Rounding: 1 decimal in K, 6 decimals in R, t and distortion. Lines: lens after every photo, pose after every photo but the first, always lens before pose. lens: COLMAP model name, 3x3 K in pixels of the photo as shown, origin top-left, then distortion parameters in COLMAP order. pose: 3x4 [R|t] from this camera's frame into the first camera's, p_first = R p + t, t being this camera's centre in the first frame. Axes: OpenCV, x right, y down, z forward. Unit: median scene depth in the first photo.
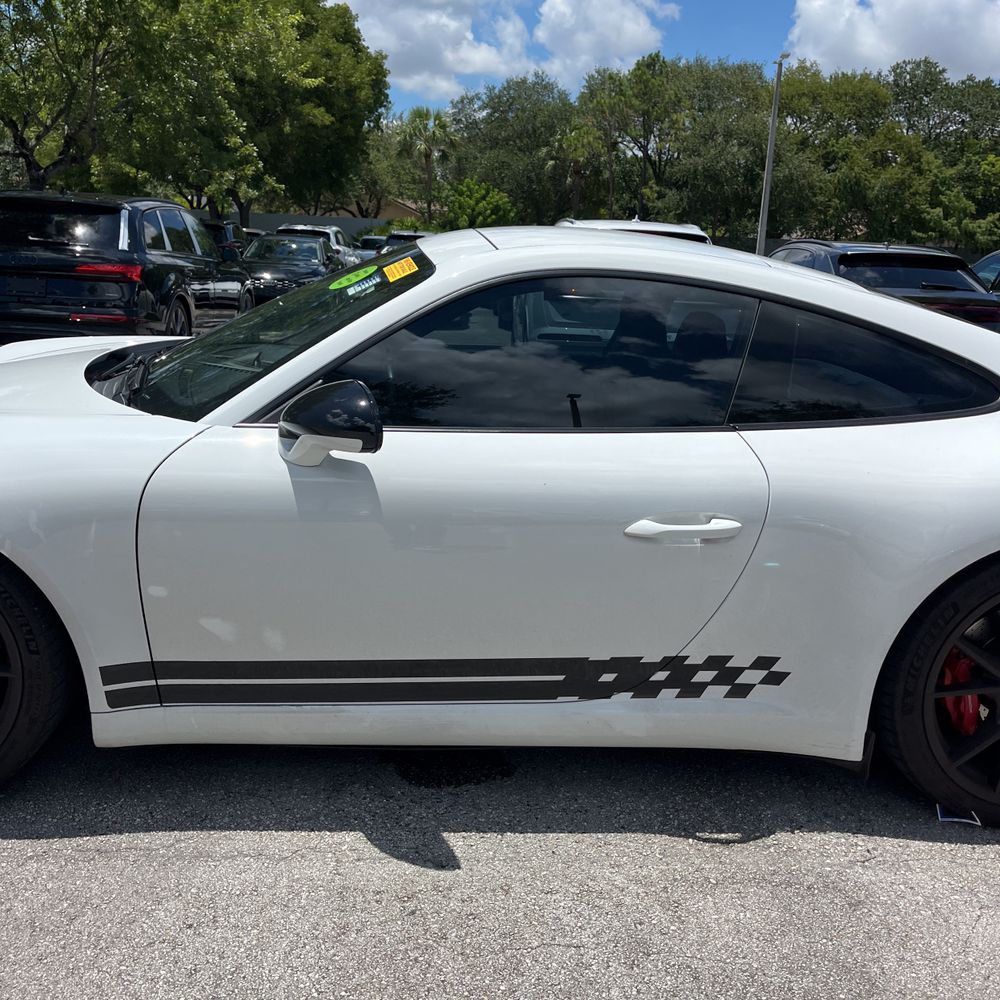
lens RADIAL K [[1018.1, 0, 519.7], [0, 1018.1, 506.3], [0, 0, 1]] dist [0.051826, -0.076440]
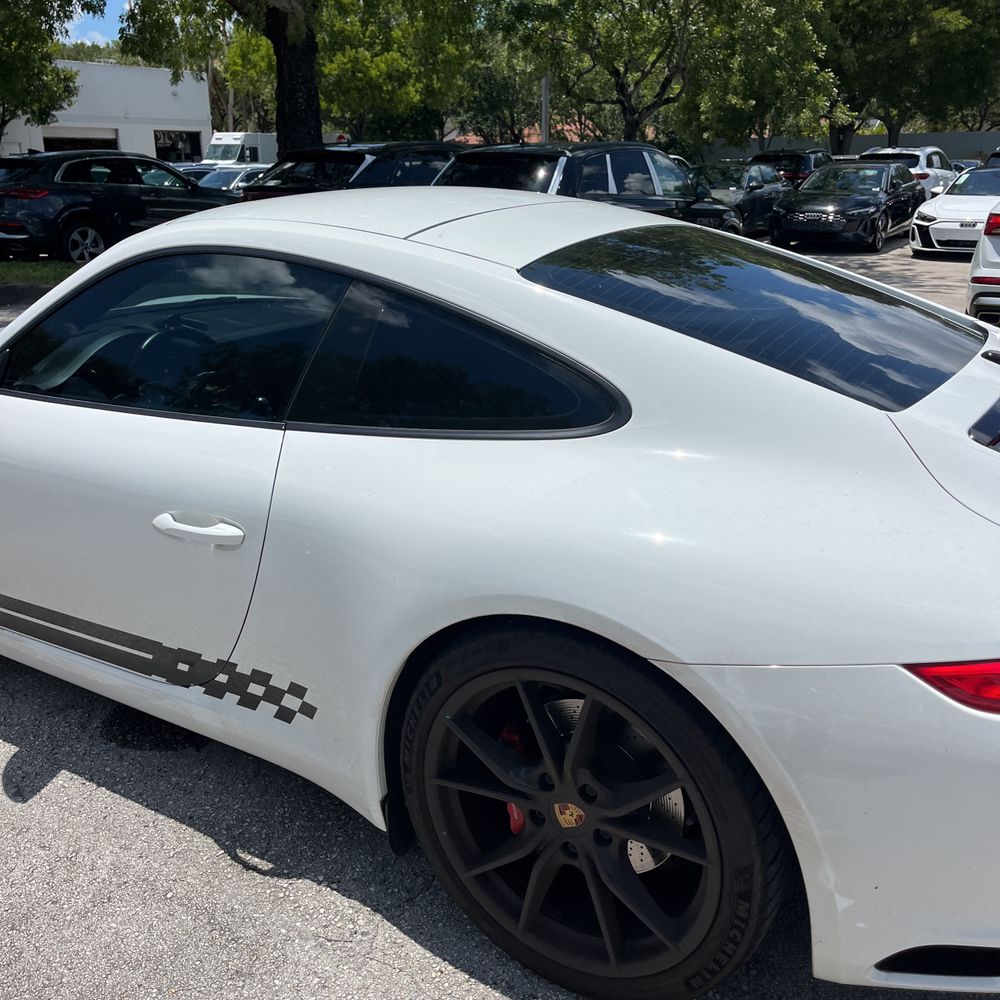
lens RADIAL K [[1035.1, 0, 500.0], [0, 1035.1, 500.0], [0, 0, 1]] dist [0.010161, 0.005923]
pose [[0.798080, 0.134360, -0.587380, 0.076427], [-0.100291, 0.990844, 0.090383, -0.009591], [0.594146, -0.013224, 0.804248, 0.032420]]
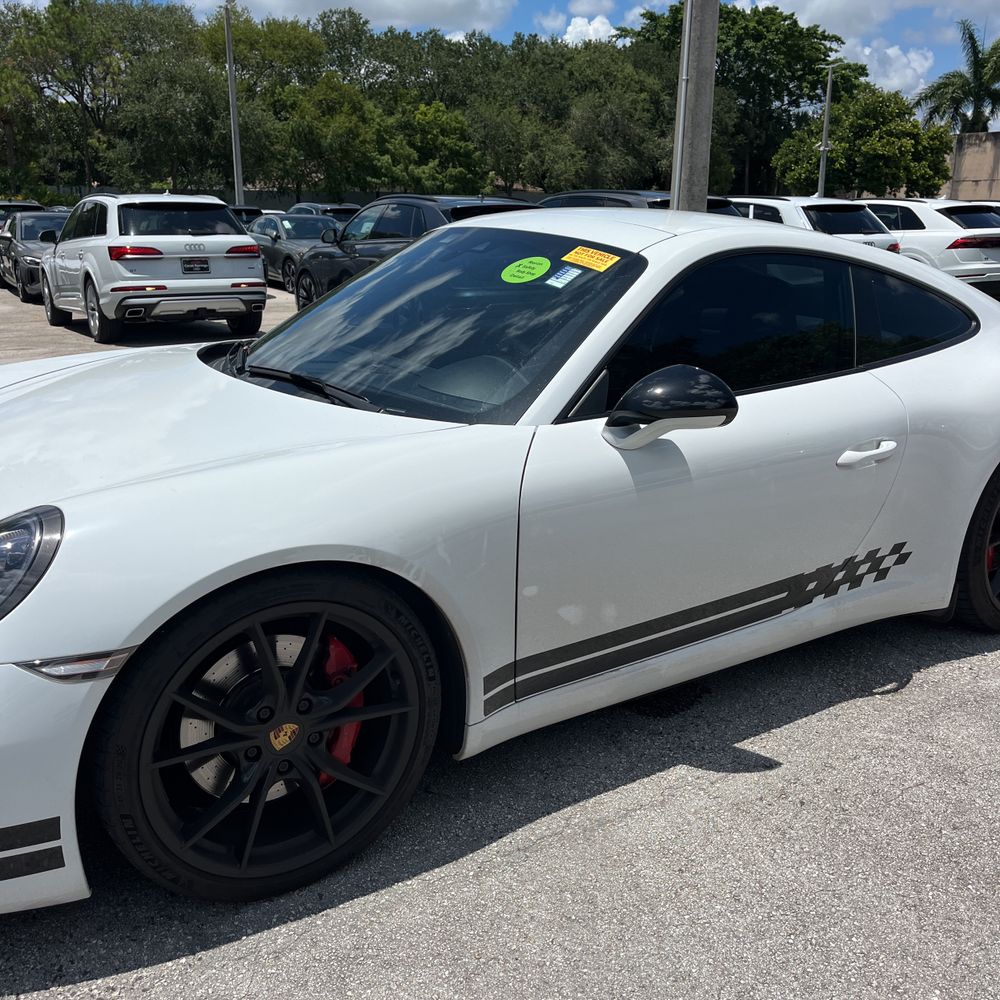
lens RADIAL K [[1018.1, 0, 519.7], [0, 1018.1, 506.3], [0, 0, 1]] dist [0.051826, -0.076440]
pose [[0.867188, -0.179213, 0.464615, -0.065344], [0.157423, 0.983810, 0.085654, -0.007240], [-0.472443, -0.001137, 0.881361, 0.007573]]
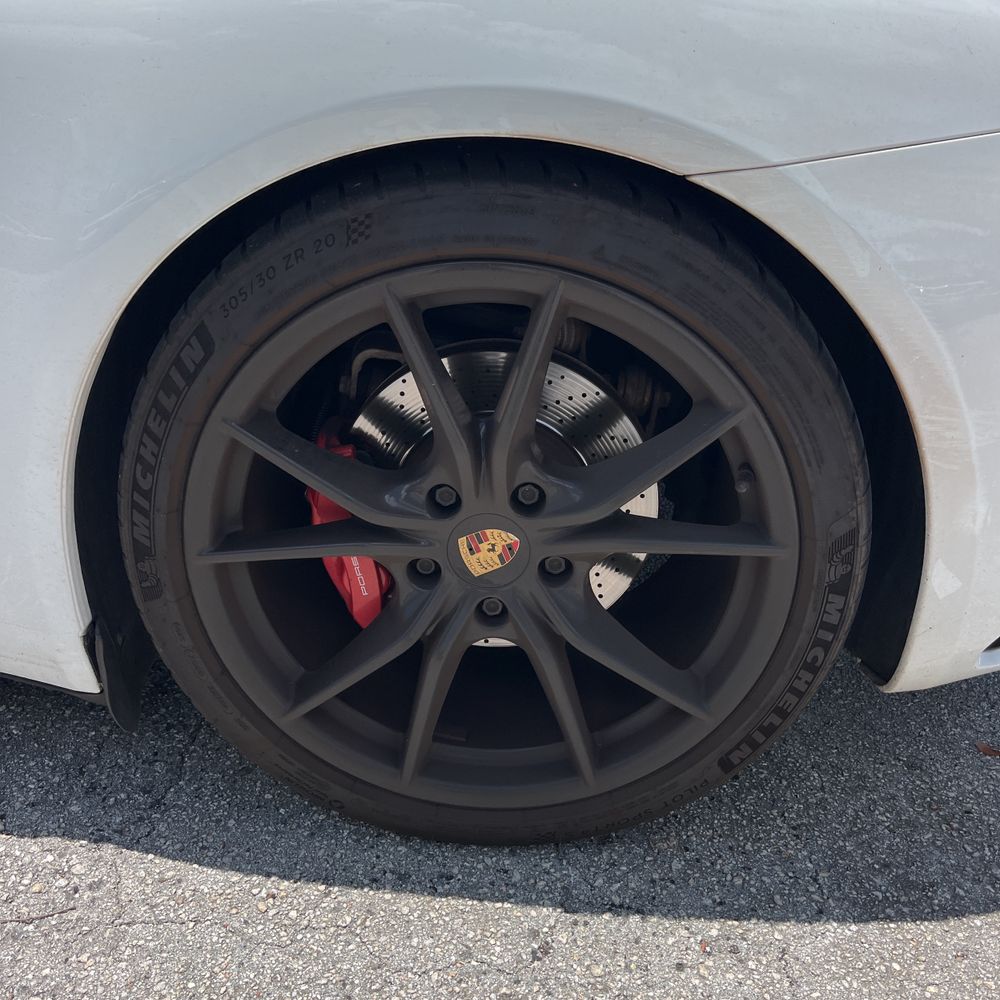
lens RADIAL K [[1035.1, 0, 500.0], [0, 1035.1, 500.0], [0, 0, 1]] dist [0.010161, 0.005923]
pose [[0.992291, 0.029721, -0.120309, 0.048944], [-0.007936, 0.984062, 0.177646, 0.007300], [0.123672, -0.175322, 0.976713, 0.051973]]
